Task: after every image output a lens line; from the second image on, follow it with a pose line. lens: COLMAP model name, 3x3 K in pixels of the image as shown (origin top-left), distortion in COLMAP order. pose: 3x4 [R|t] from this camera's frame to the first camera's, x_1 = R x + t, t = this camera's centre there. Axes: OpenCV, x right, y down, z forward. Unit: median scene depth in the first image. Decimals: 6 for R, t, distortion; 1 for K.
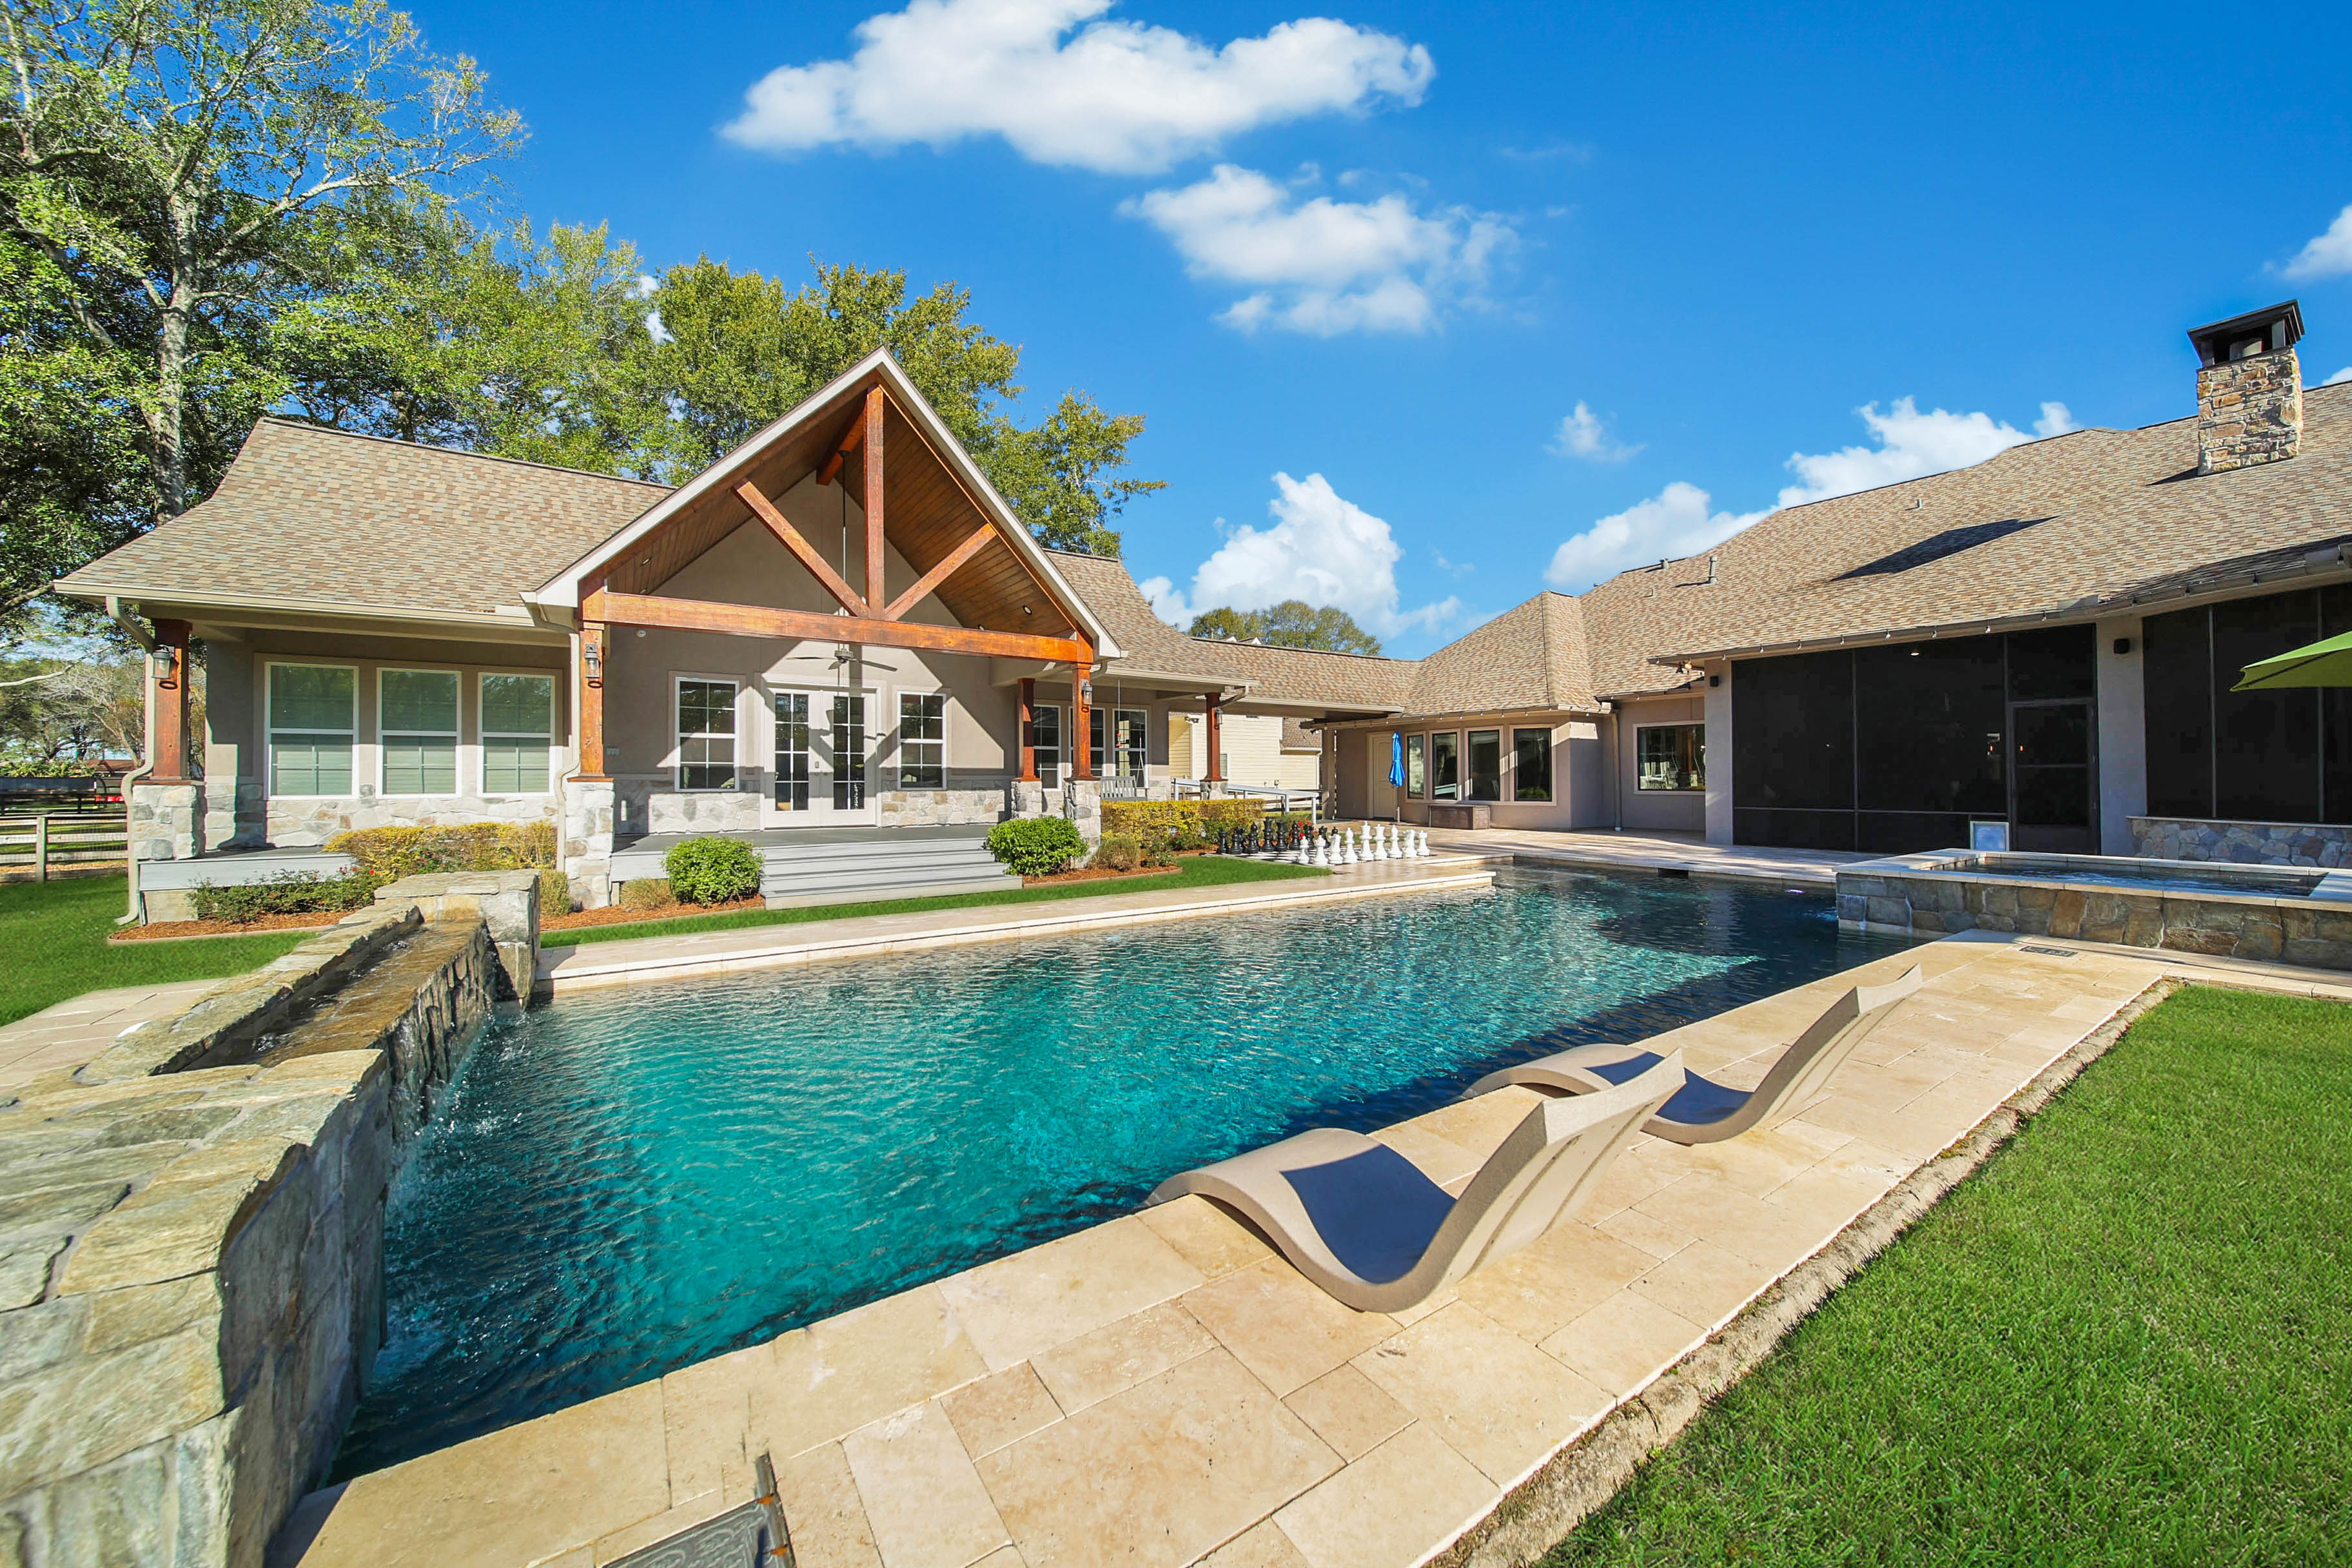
lens RADIAL K [[804.6, 0, 1210.3], [0, 804.6, 764.7], [0, 0, 1]] dist [-0.009424, 0.000074]
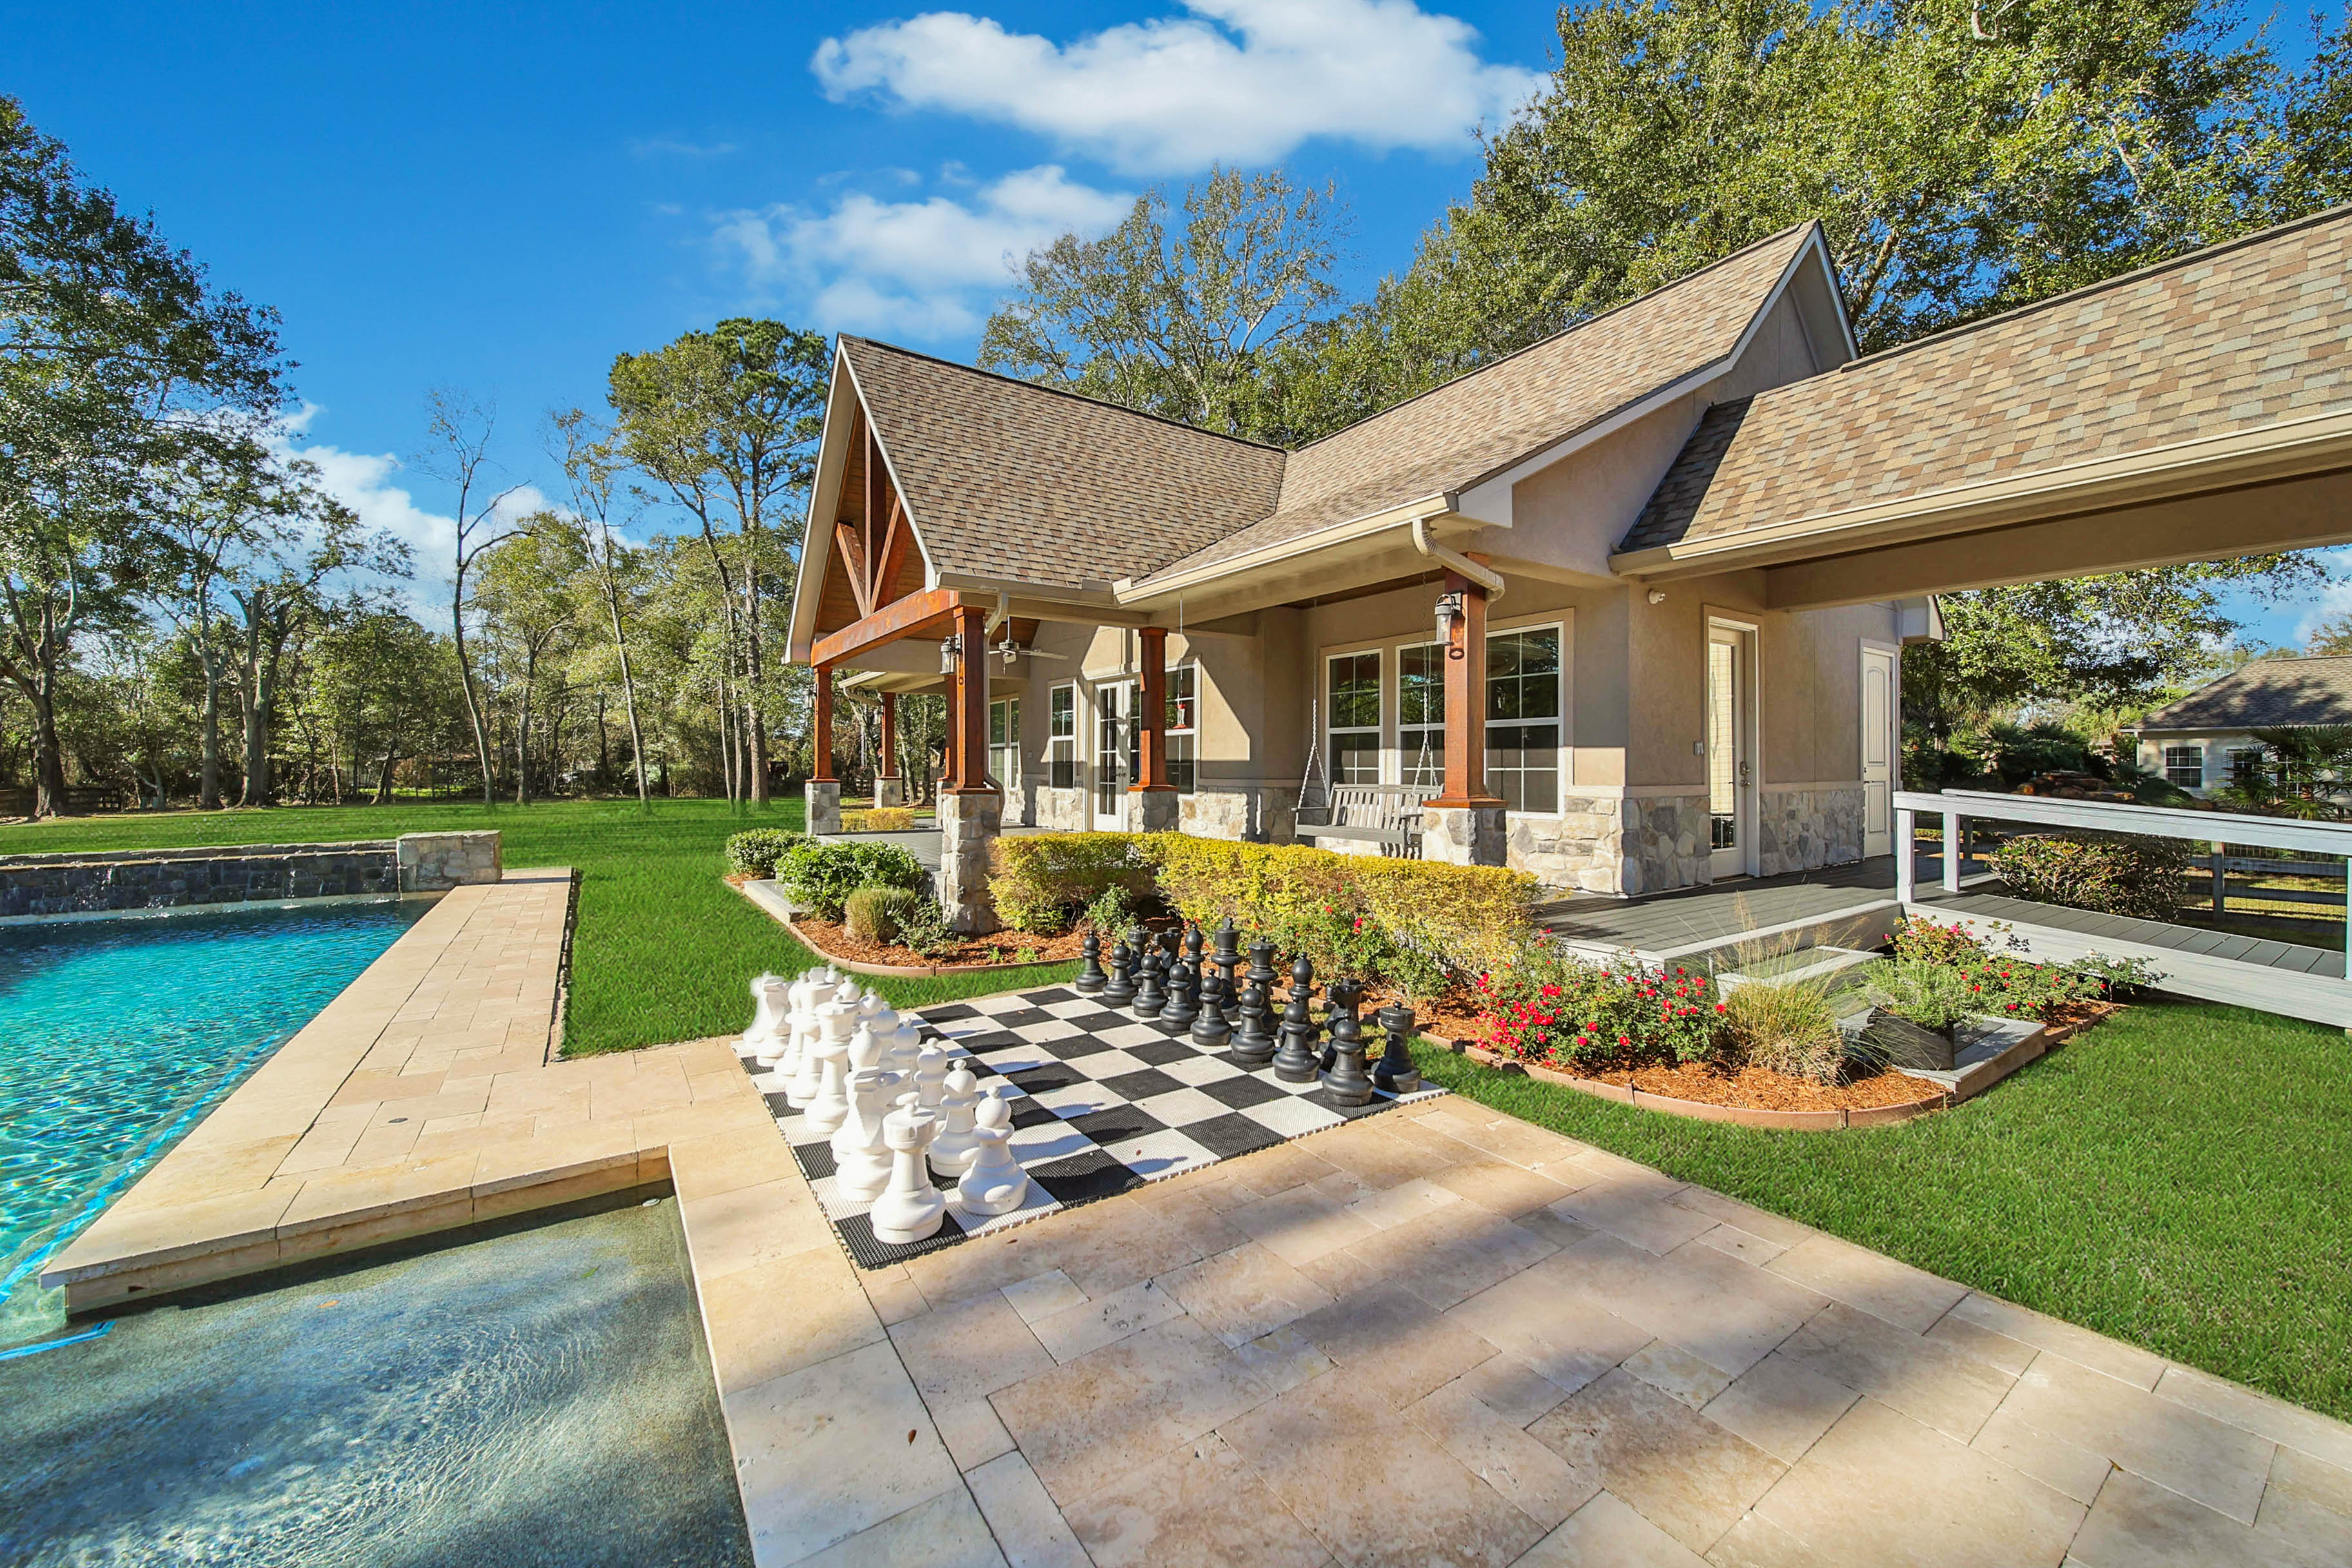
lens RADIAL K [[881.8, 0, 1176.5], [0, 881.8, 766.1], [0, 0, 1]] dist [0.000971, -0.001160]
pose [[-0.023292, 0.004489, -0.999719, 0.480183], [0.019039, 0.999811, 0.004046, -0.001075], [0.999547, -0.018939, -0.023373, 1.057379]]
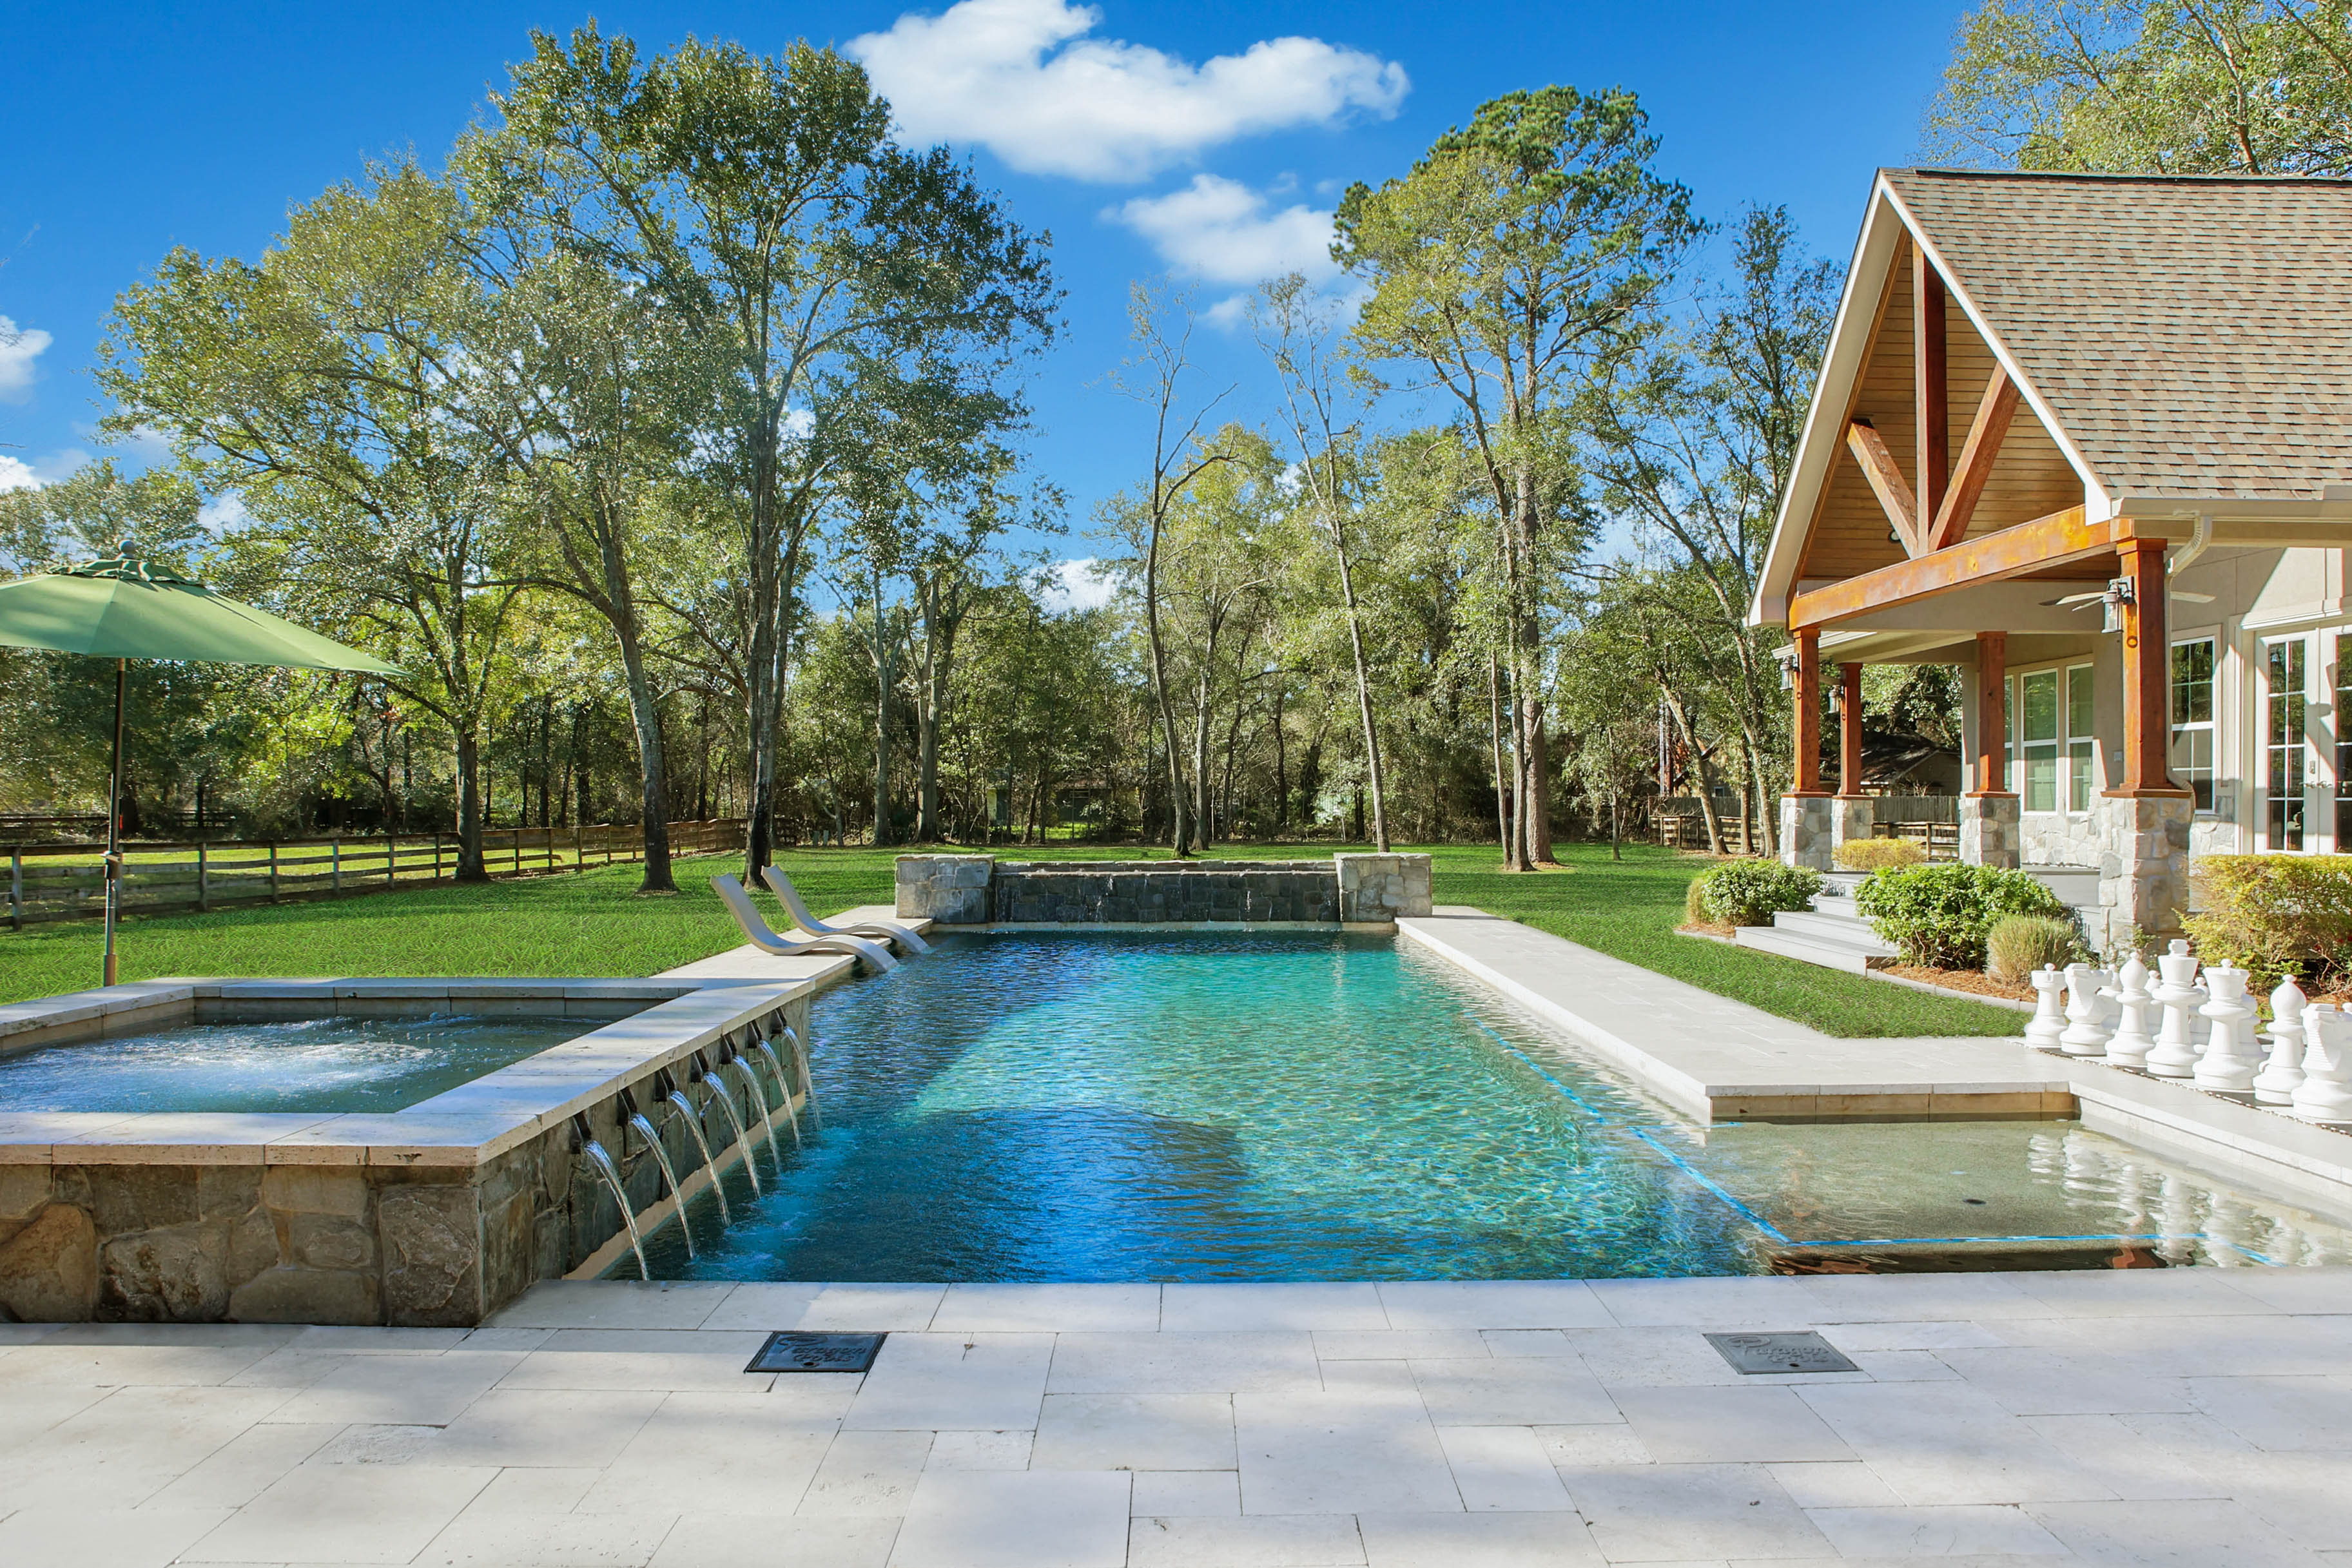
lens RADIAL K [[1671.3, 0, 1200.8], [0, 1671.3, 794.0], [0, 0, 1]] dist [-0.078427, 0.034074]
pose [[-0.561943, -0.000085, -0.827176, 0.813786], [0.016416, 0.999802, -0.011255, 0.017601], [0.827013, -0.019904, -0.561830, 0.967377]]
